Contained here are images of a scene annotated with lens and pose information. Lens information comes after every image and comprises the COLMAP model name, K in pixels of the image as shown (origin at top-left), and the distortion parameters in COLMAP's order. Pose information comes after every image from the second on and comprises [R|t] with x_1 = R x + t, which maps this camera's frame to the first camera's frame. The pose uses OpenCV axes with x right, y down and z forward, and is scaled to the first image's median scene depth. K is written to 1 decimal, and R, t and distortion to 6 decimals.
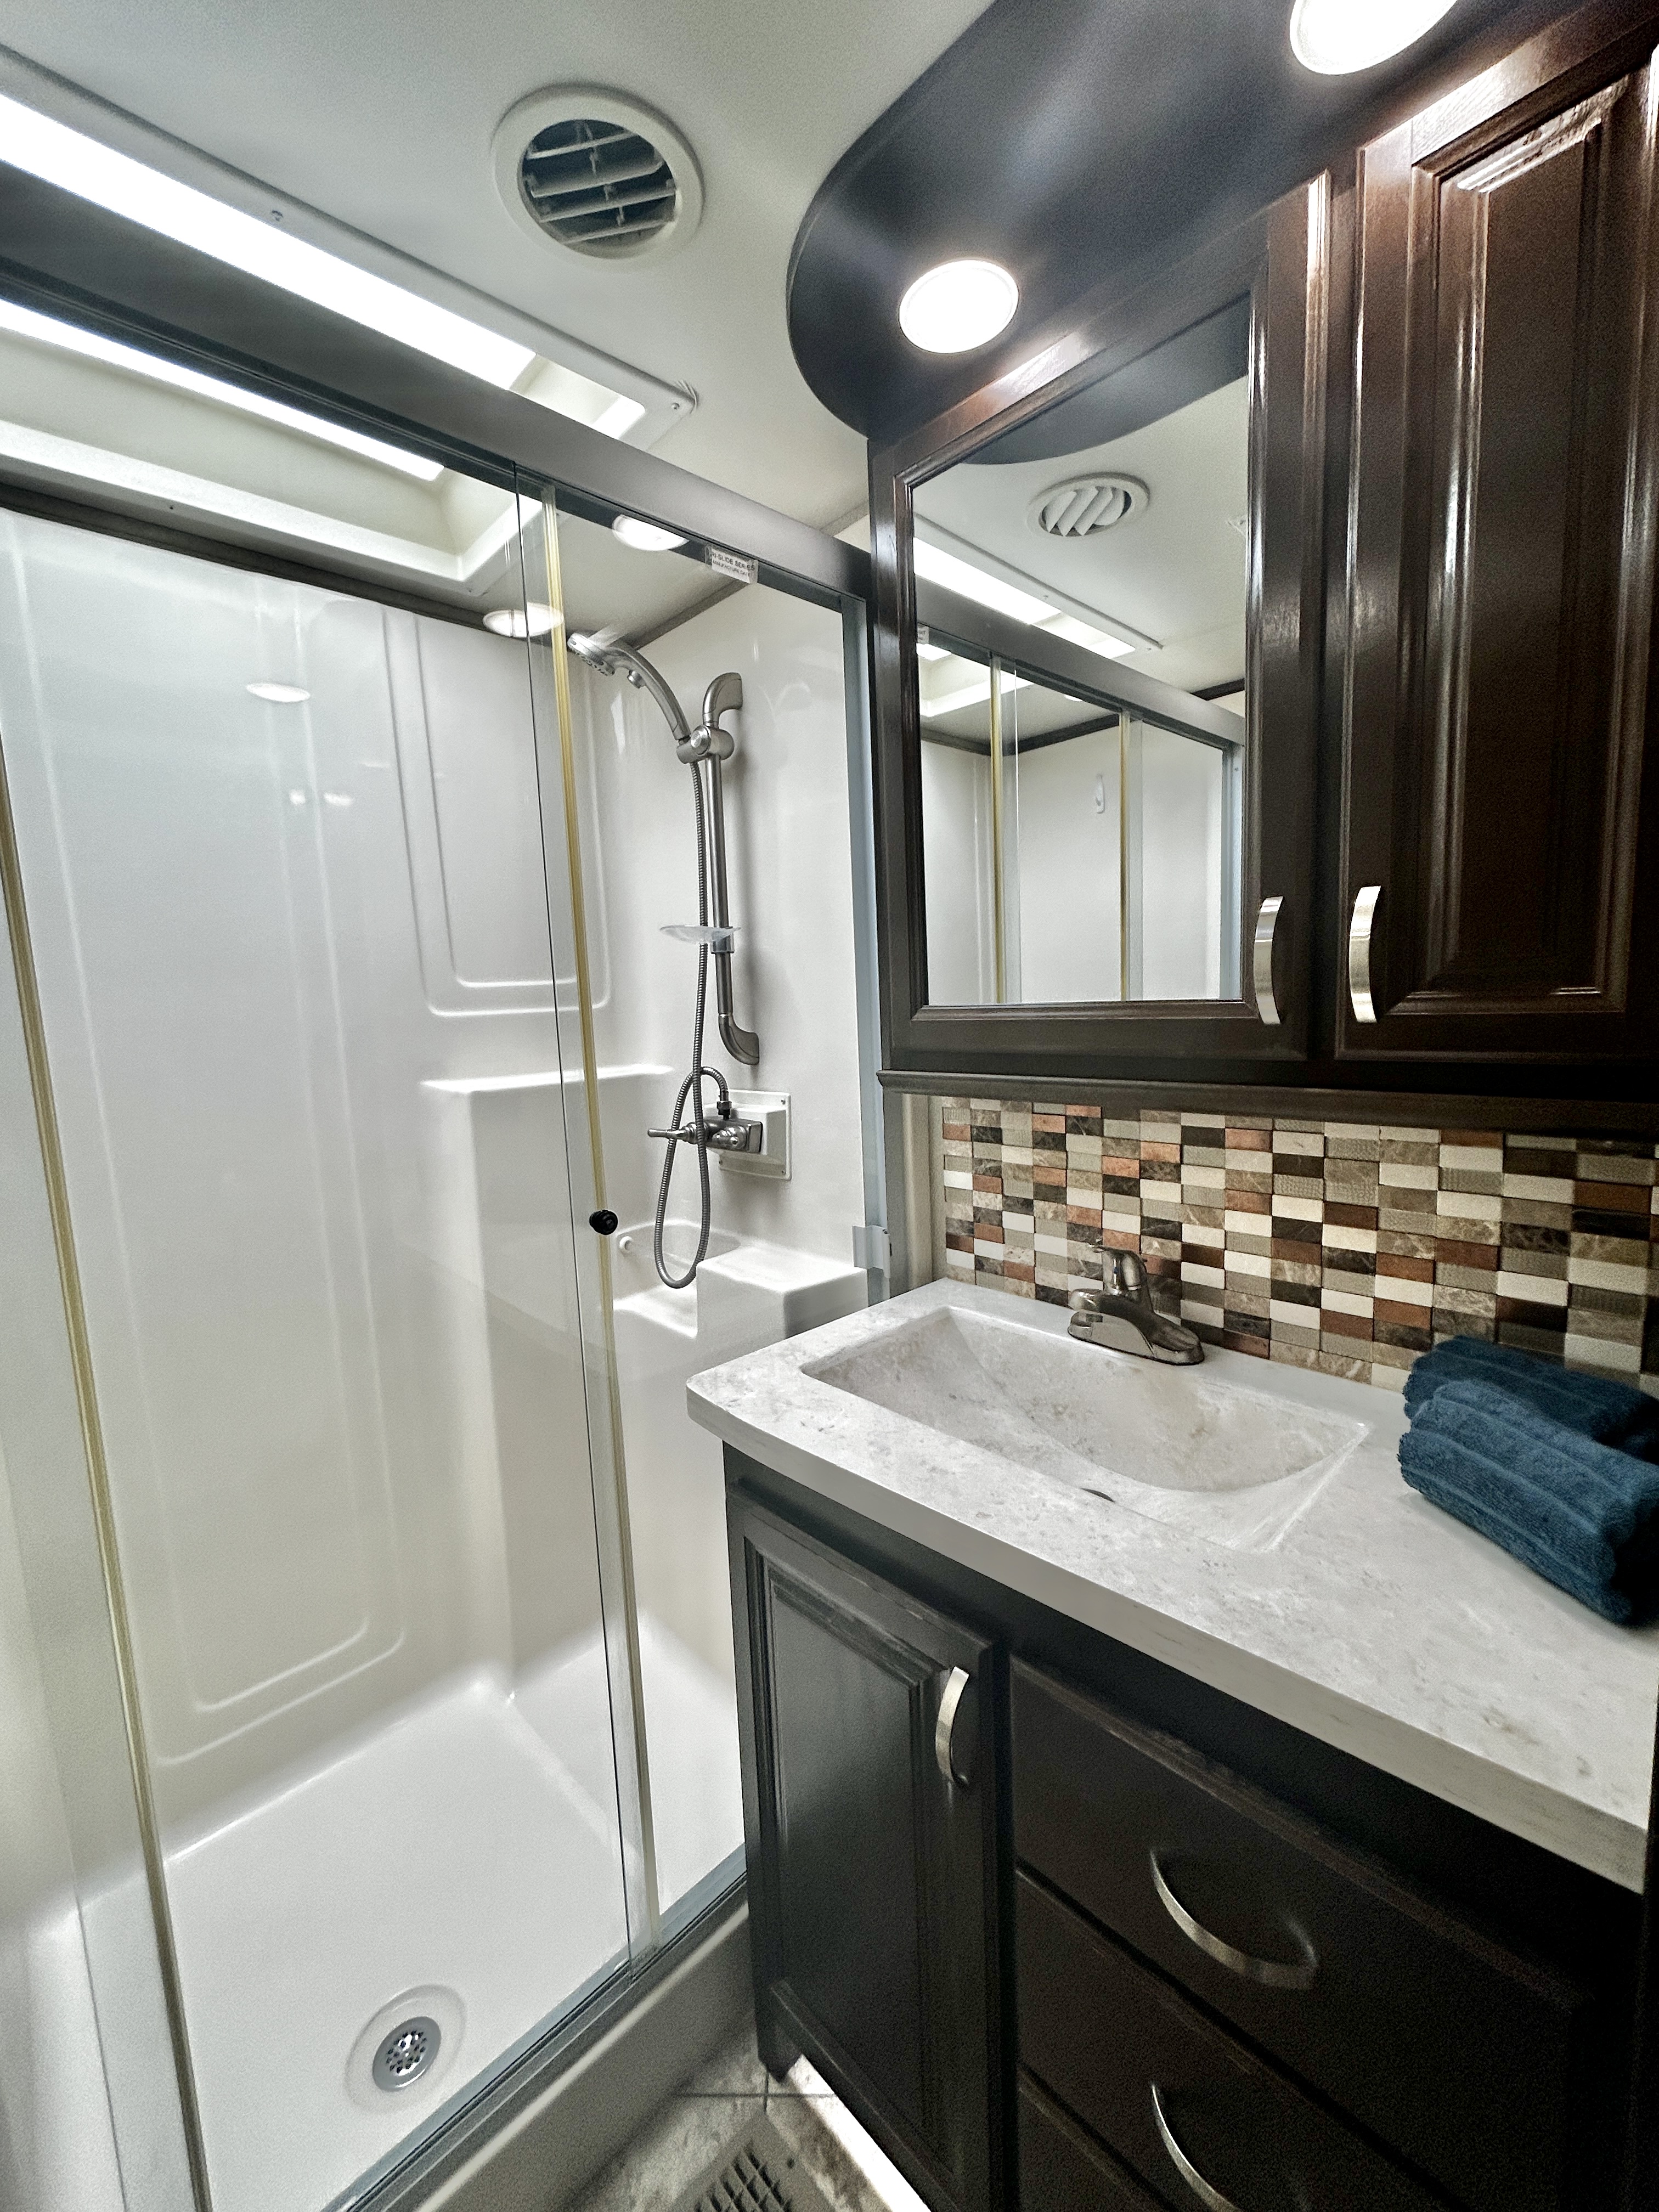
lens RADIAL K [[889.5, 0, 829.4], [0, 889.5, 1103.7], [0, 0, 1]] dist [-0.002428, 0.000894]
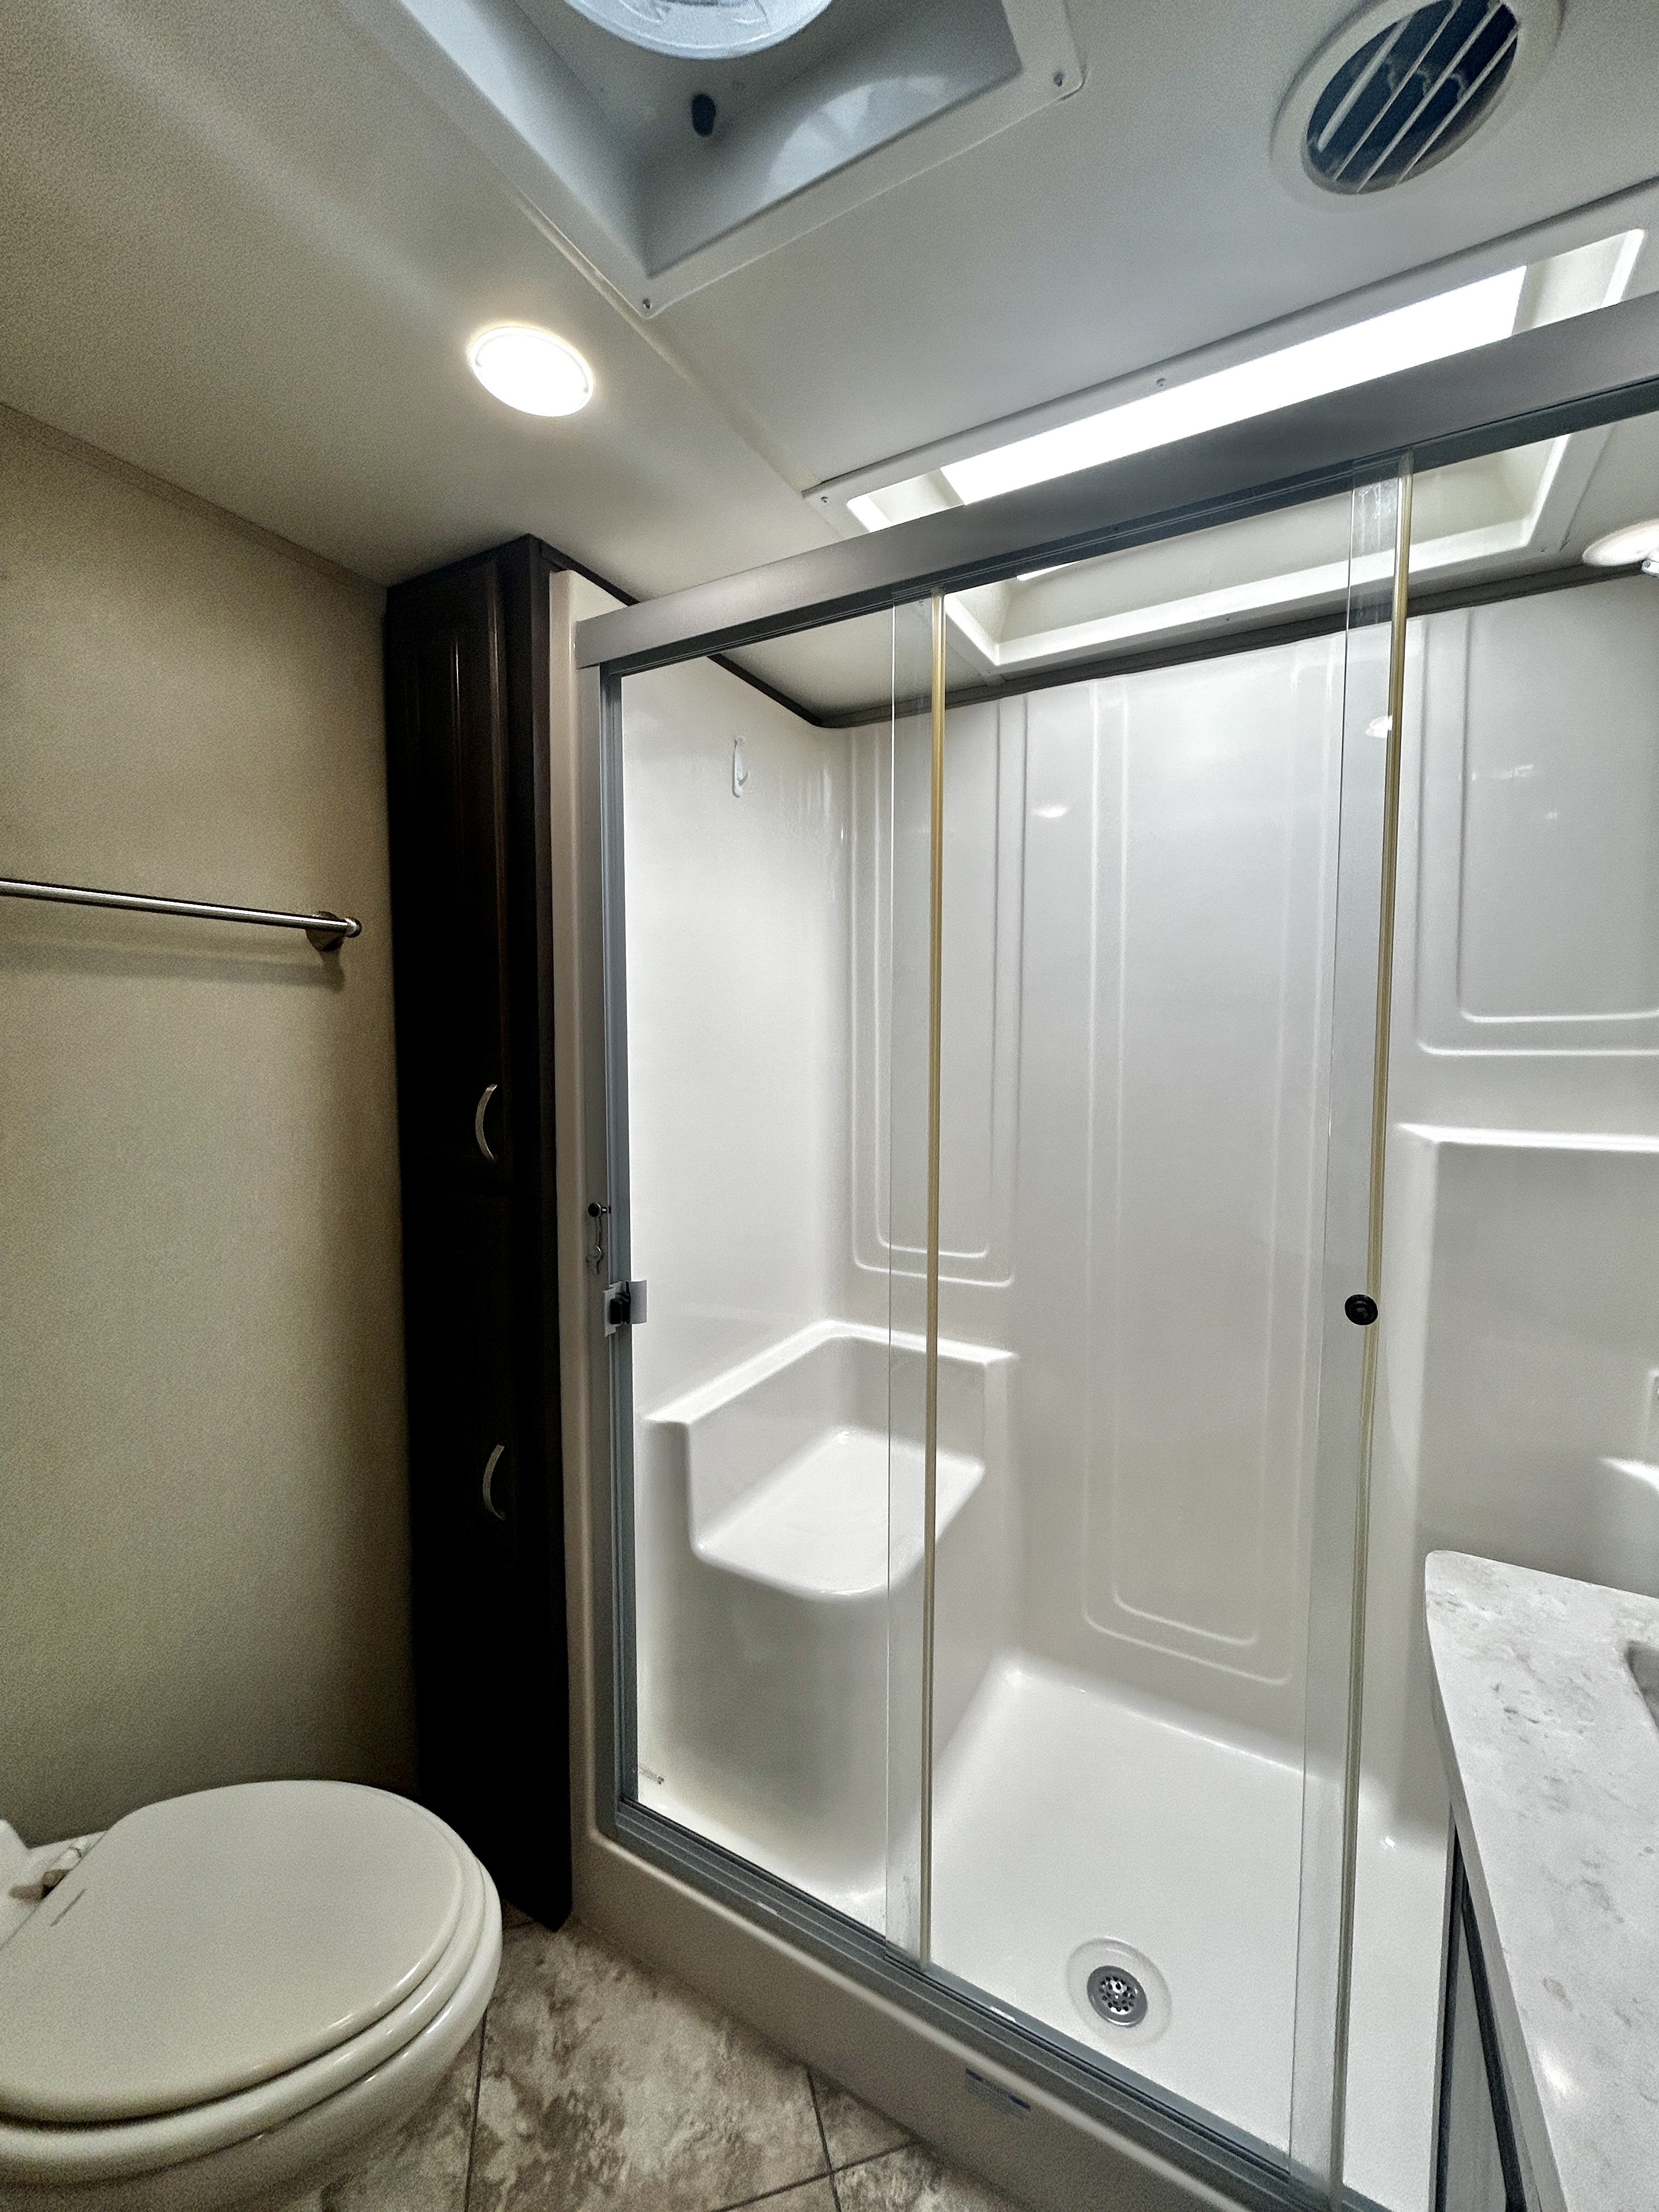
lens RADIAL K [[889.5, 0, 830.3], [0, 889.5, 1103.1], [0, 0, 1]] dist [-0.002428, 0.000894]
pose [[0.284089, 0.104735, -0.953060, 0.280475], [-0.128442, 0.989214, 0.070422, -0.038928], [0.950156, 0.102407, 0.294477, 0.185719]]
